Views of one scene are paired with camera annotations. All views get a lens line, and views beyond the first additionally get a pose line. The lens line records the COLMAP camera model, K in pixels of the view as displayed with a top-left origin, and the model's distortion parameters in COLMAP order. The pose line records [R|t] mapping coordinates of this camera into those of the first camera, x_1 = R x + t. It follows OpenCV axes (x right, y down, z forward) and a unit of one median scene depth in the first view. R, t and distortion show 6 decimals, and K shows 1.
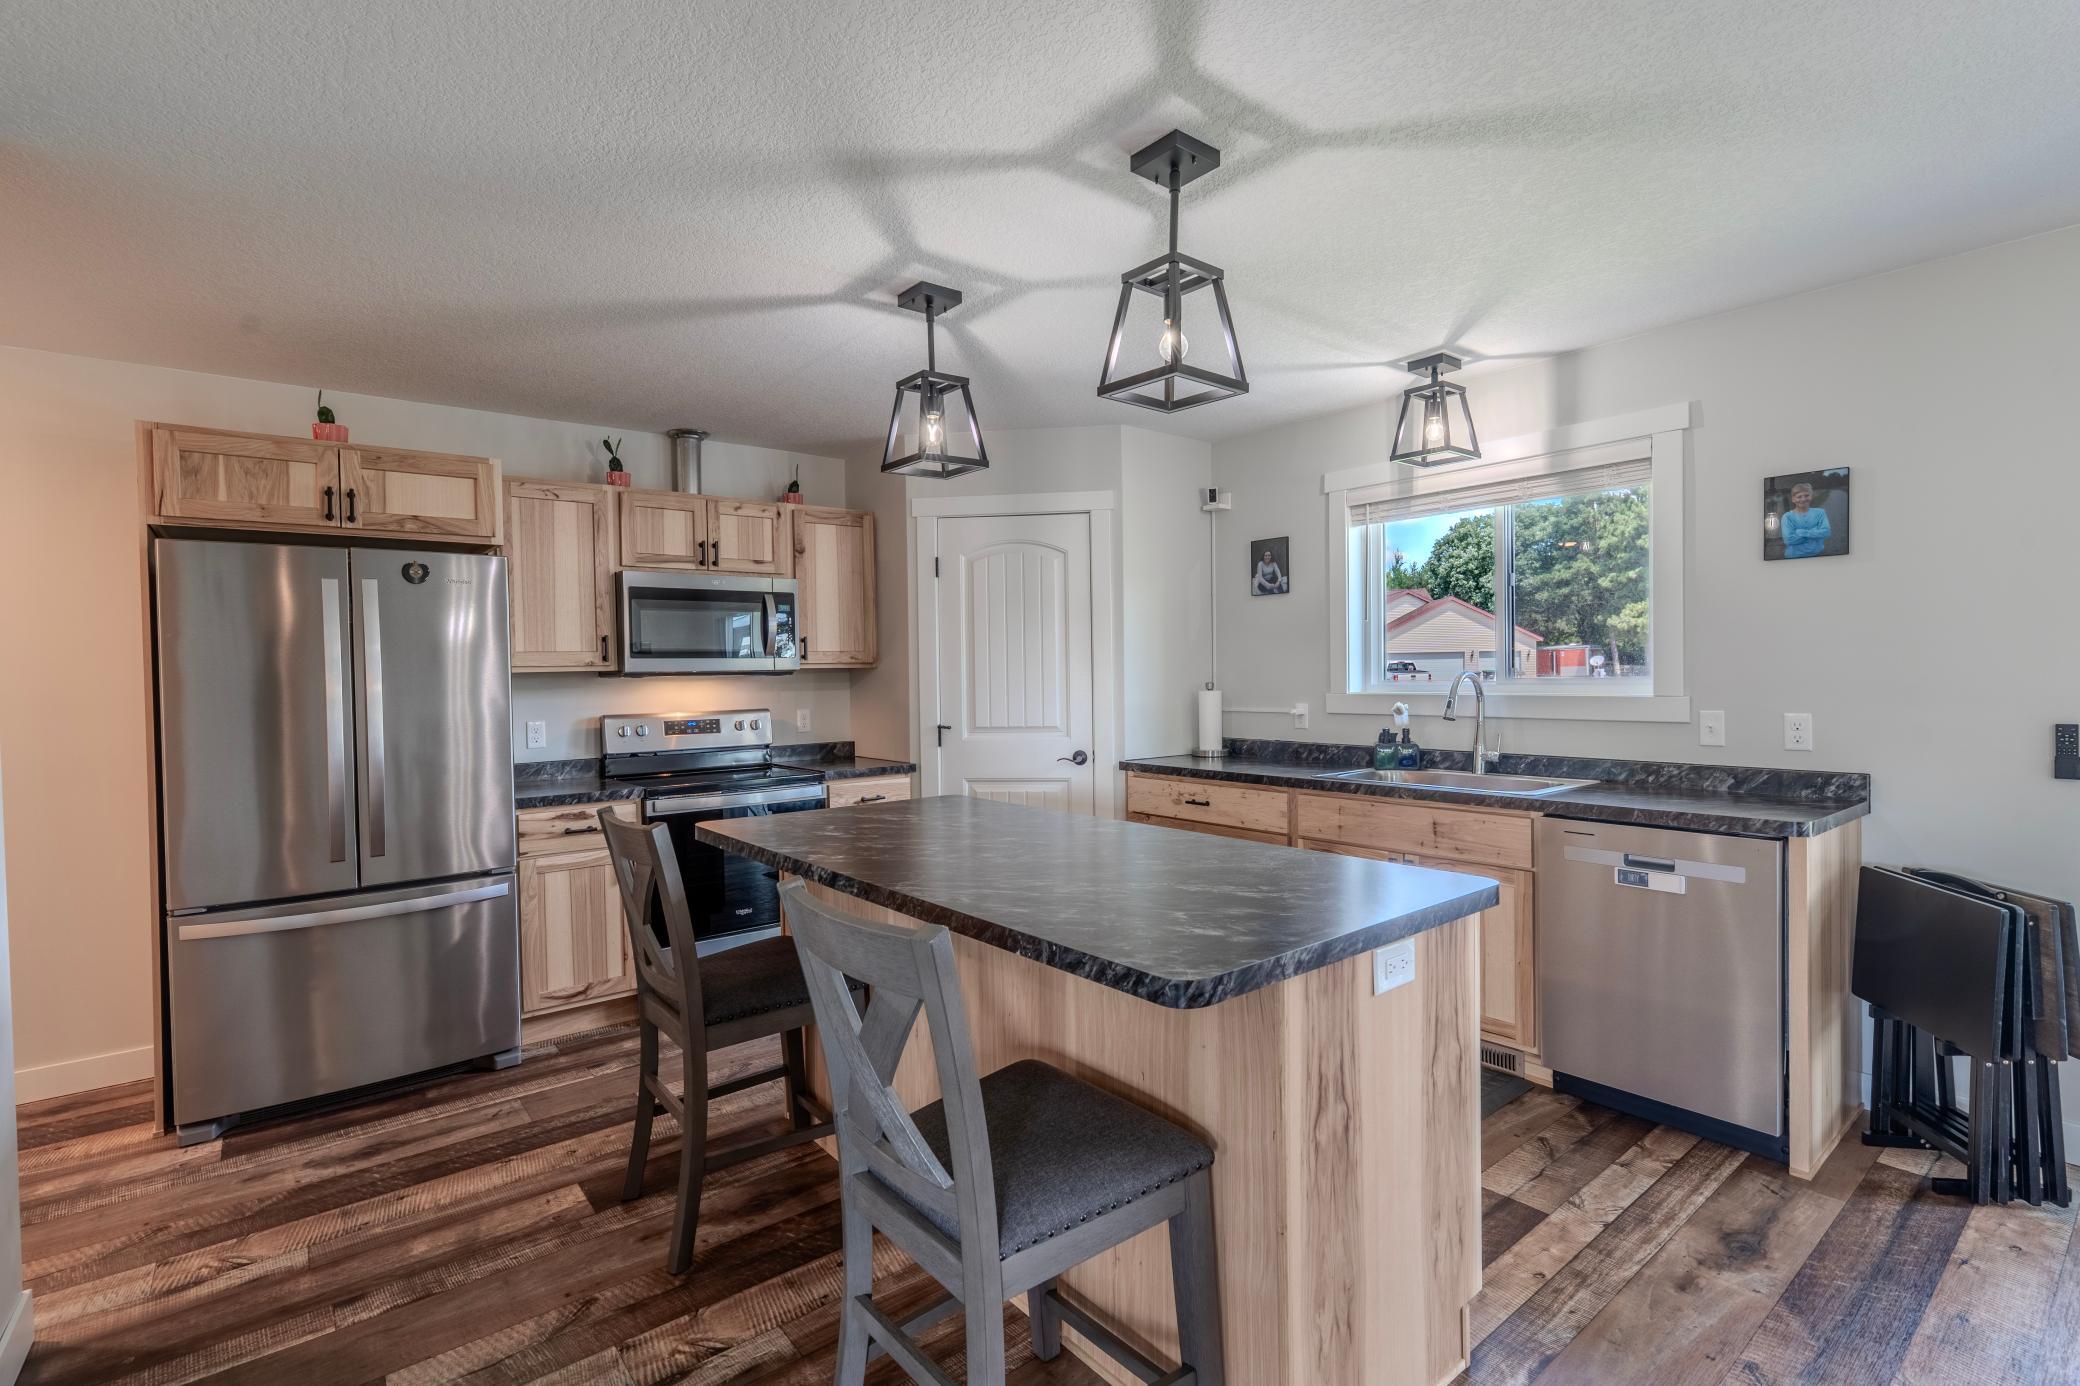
lens RADIAL K [[959.8, 0, 1055.5], [0, 959.8, 686.0], [0, 0, 1]] dist [-0.002947, 0.000651]
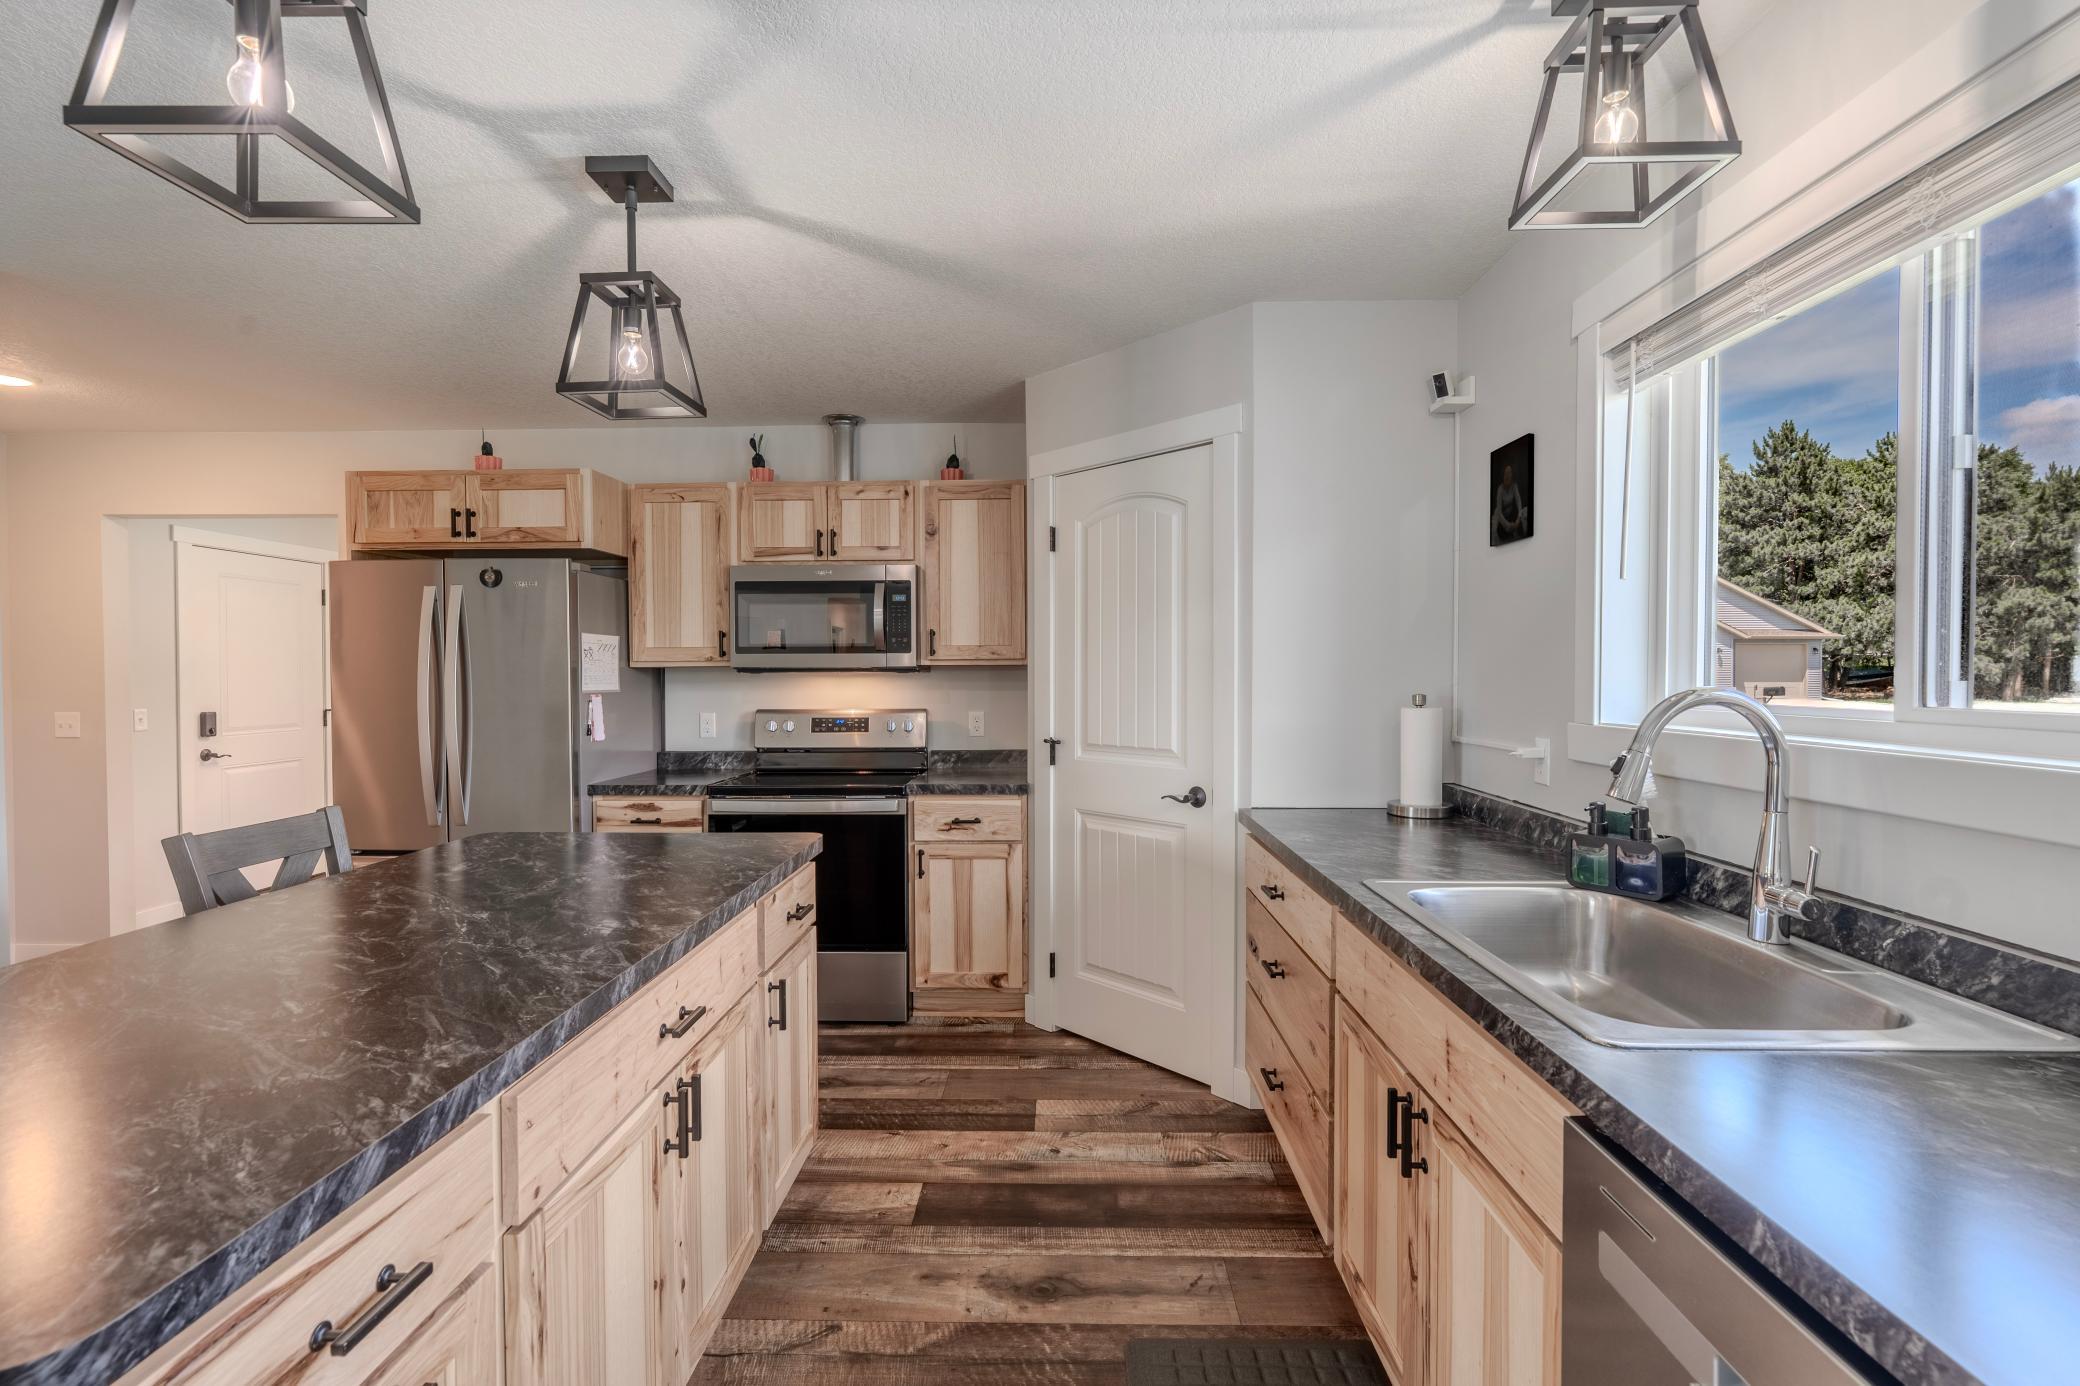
lens RADIAL K [[937.3, 0, 1057.9], [0, 937.3, 688.7], [0, 0, 1]] dist [-0.007543, -0.000368]
pose [[0.762846, 0.025203, -0.646088, 0.413163], [-0.018710, 0.999682, 0.016905, -0.014391], [0.646309, -0.000808, 0.763075, 0.444654]]
